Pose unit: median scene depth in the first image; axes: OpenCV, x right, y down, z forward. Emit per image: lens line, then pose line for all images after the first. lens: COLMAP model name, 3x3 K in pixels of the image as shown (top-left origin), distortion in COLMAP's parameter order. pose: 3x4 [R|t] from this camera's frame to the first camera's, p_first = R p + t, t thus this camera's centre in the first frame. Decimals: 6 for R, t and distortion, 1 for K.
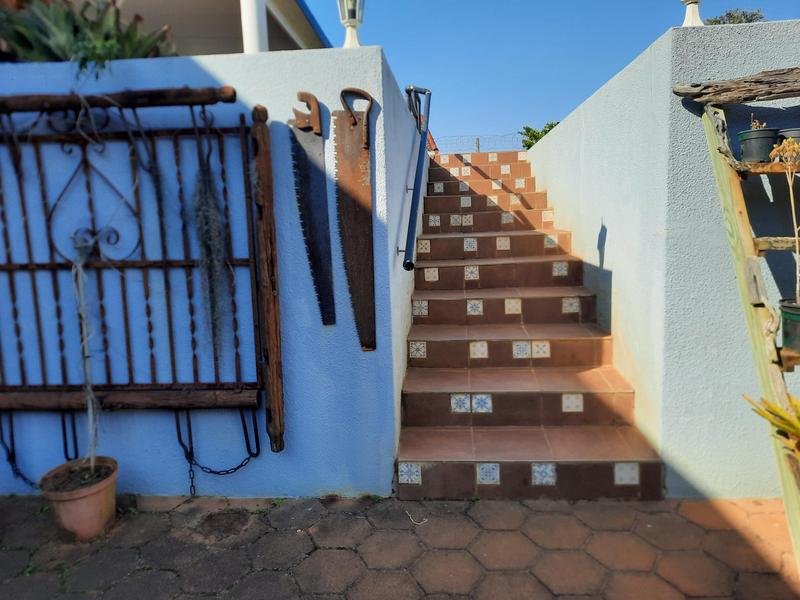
lens RADIAL K [[591.5, 0, 401.2], [0, 591.5, 299.1], [0, 0, 1]] dist [0.077989, -0.052983]
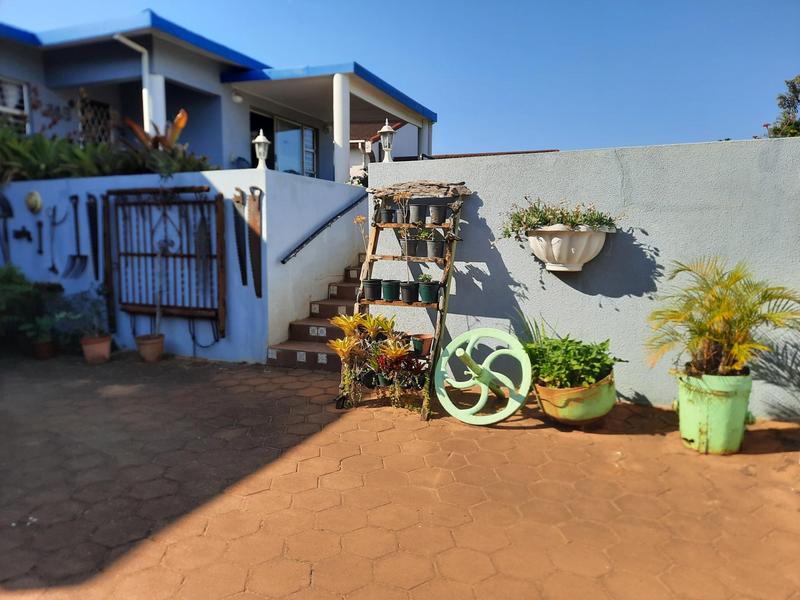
lens RADIAL K [[591.5, 0, 398.3], [0, 591.5, 300.0], [0, 0, 1]] dist [0.077989, -0.052983]
pose [[0.942792, 0.069765, -0.325999, 1.196479], [-0.082064, 0.996335, -0.024110, 0.107231], [0.323122, 0.049484, 0.945063, -0.985485]]
